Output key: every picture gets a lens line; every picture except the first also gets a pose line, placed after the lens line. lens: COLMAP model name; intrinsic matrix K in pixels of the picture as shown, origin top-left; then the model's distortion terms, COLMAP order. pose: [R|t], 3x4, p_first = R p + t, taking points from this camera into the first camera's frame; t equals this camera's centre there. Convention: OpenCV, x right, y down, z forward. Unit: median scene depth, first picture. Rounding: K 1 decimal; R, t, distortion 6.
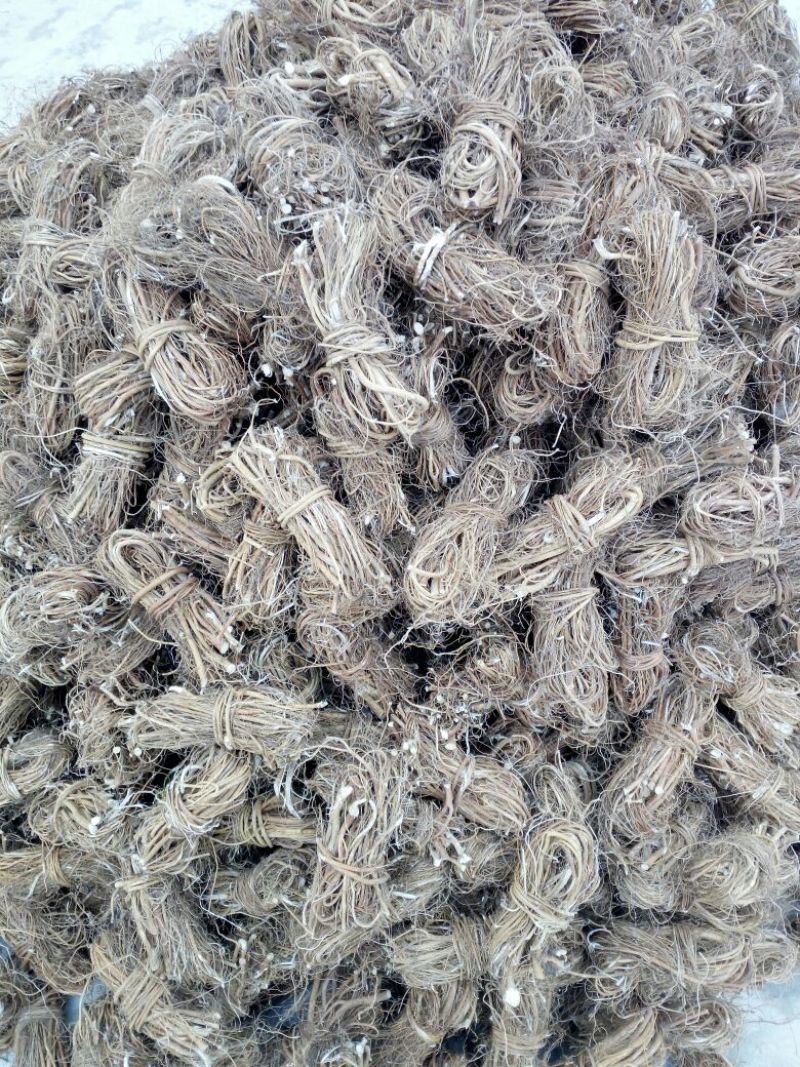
lens RADIAL K [[889.6, 0, 400.0], [0, 889.6, 533.5], [0, 0, 1]] dist [0.121300, -0.261421]
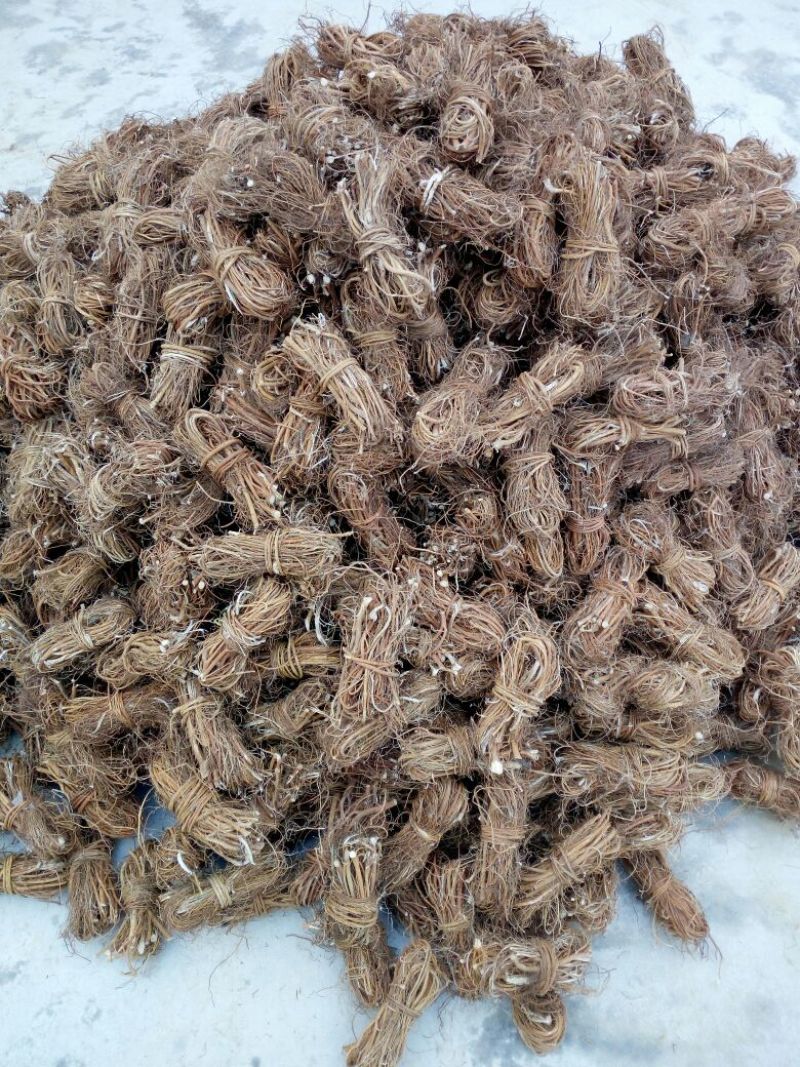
lens RADIAL K [[889.6, 0, 400.0], [0, 889.6, 533.5], [0, 0, 1]] dist [0.121300, -0.261421]
pose [[0.998776, -0.003887, 0.049301, -0.074153], [0.010082, 0.991975, -0.126033, 0.344602], [-0.048416, 0.126376, 0.990800, -0.293832]]
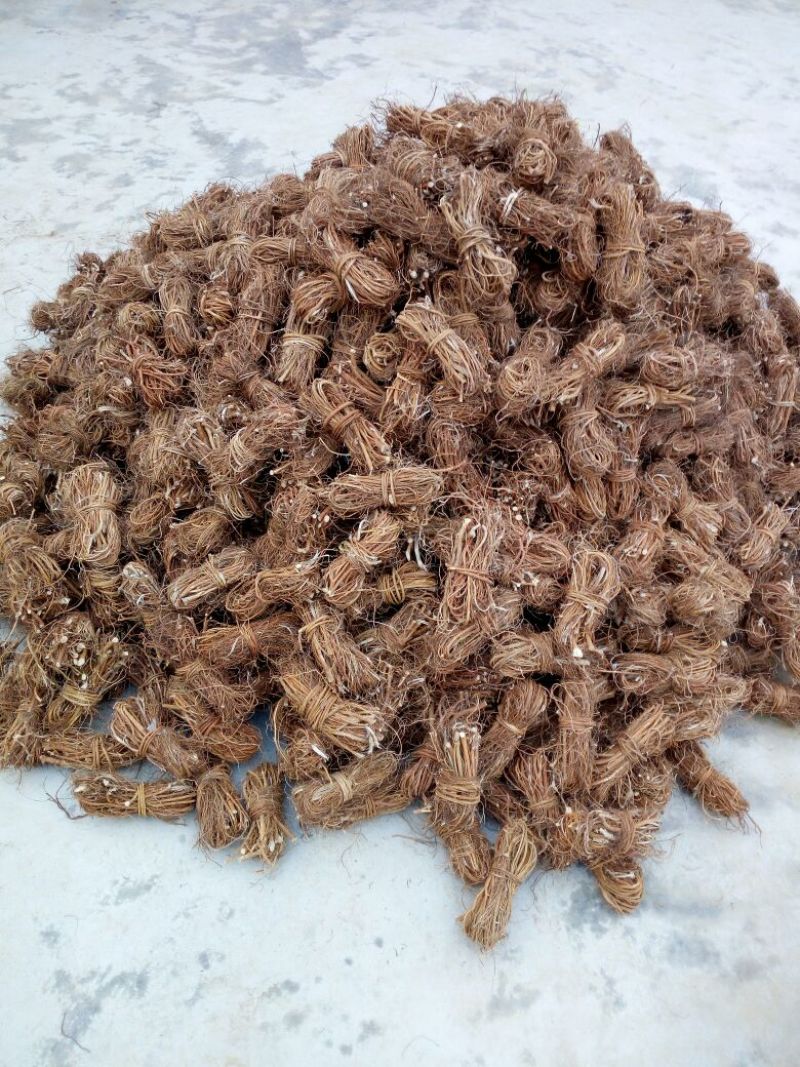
lens RADIAL K [[889.6, 0, 400.0], [0, 889.6, 533.5], [0, 0, 1]] dist [0.121300, -0.261421]
pose [[0.989082, -0.021997, 0.145718, -0.405162], [0.061191, 0.960831, -0.270295, 0.717390], [-0.134064, 0.276260, 0.951686, -0.499246]]
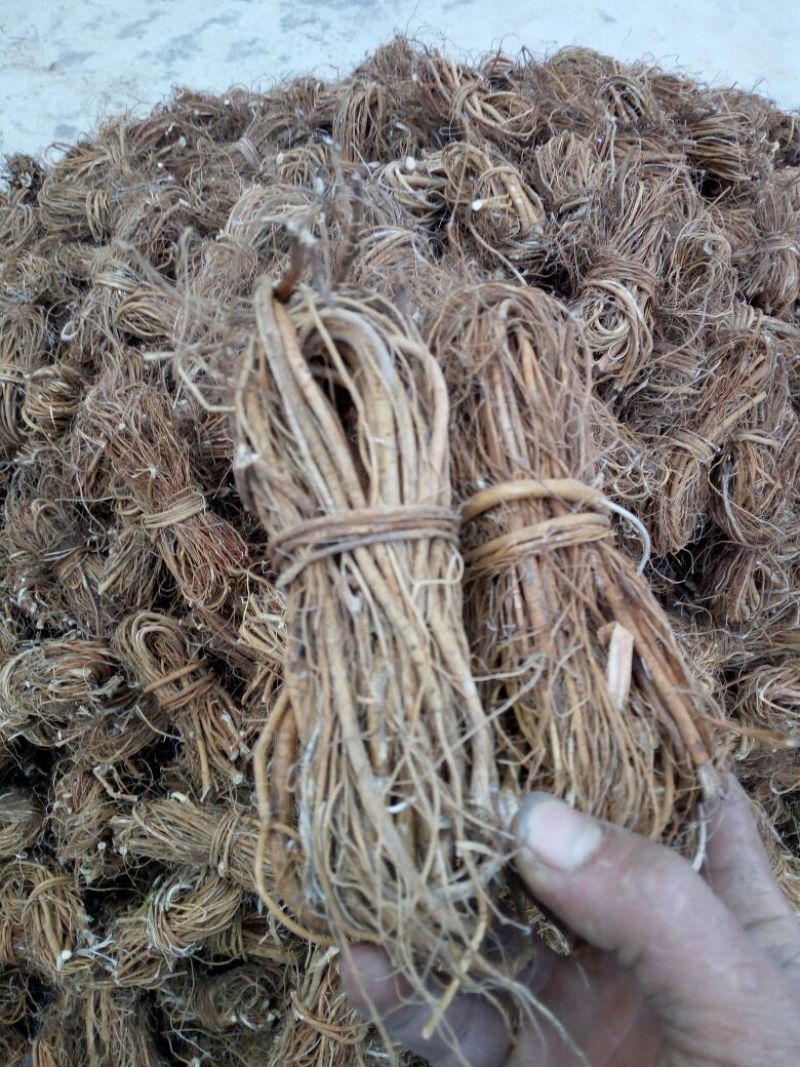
lens RADIAL K [[889.6, 0, 400.0], [0, 889.6, 533.5], [0, 0, 1]] dist [0.121300, -0.261421]
pose [[0.985431, 0.169538, 0.013515, -0.078434], [-0.169244, 0.985360, -0.020529, -0.109522], [-0.016798, 0.017942, 0.999698, 0.060722]]
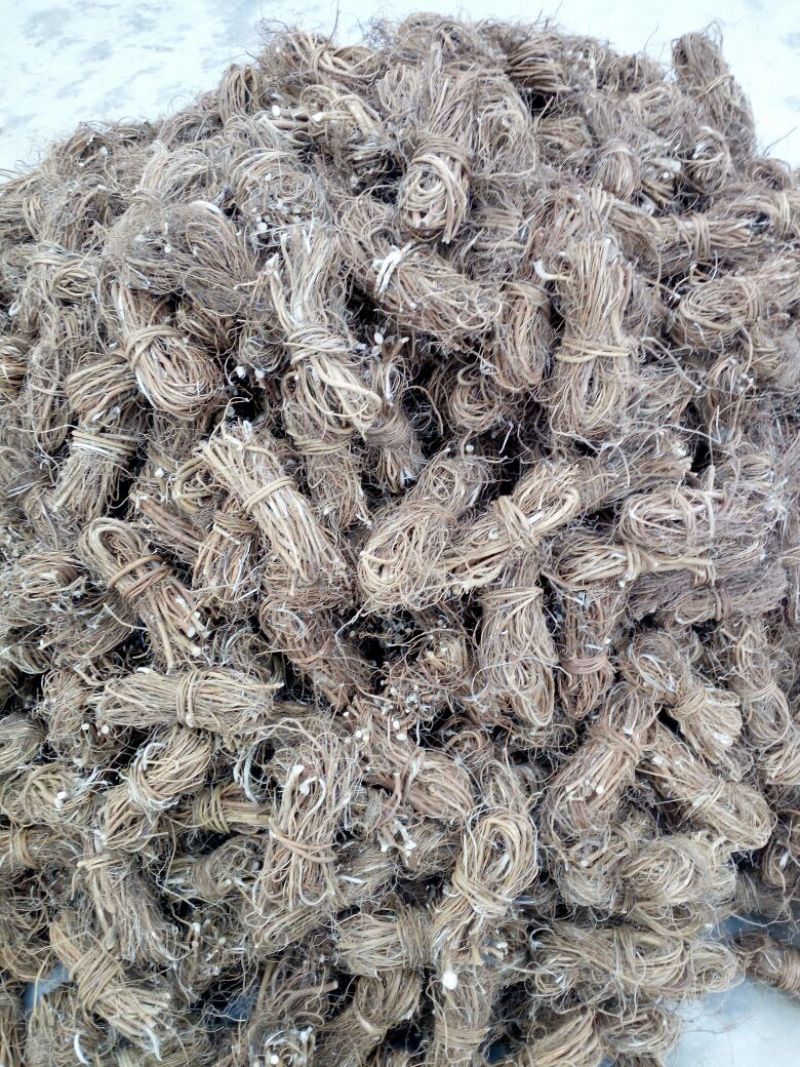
lens RADIAL K [[889.6, 0, 400.0], [0, 889.6, 533.5], [0, 0, 1]] dist [0.121300, -0.261421]
pose [[0.999304, 0.036602, -0.007133, 0.056263], [-0.037038, 0.996439, -0.075752, 0.082874], [0.004334, 0.075963, 0.997101, -0.074785]]
